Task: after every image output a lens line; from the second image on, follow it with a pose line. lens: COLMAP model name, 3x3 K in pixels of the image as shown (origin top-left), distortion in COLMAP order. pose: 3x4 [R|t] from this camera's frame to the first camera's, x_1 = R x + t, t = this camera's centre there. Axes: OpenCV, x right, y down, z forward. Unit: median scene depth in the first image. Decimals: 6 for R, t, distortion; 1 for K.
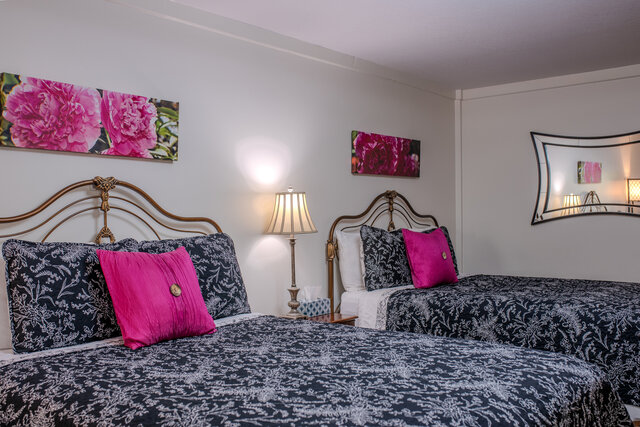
lens RADIAL K [[553.0, 0, 320.0], [0, 553.0, 213.5], [0, 0, 1]] dist [-0.059078, -0.008310]
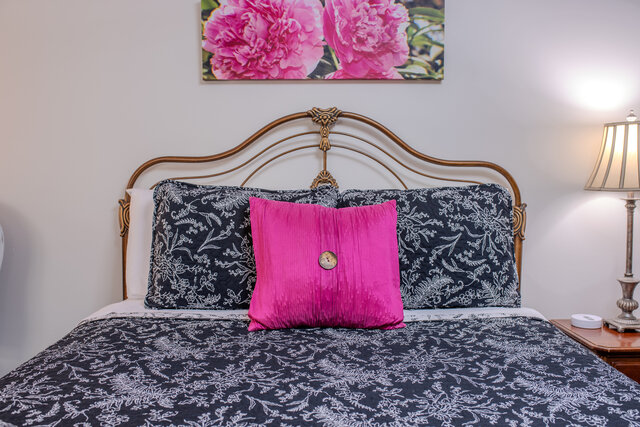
lens RADIAL K [[553.0, 0, 320.0], [0, 553.0, 213.5], [0, 0, 1]] dist [-0.059078, -0.008310]
pose [[0.632027, 0.065541, -0.772170, 0.239682], [0.002157, 0.996264, 0.086328, 0.018386], [0.774943, -0.056228, 0.629525, 0.492439]]
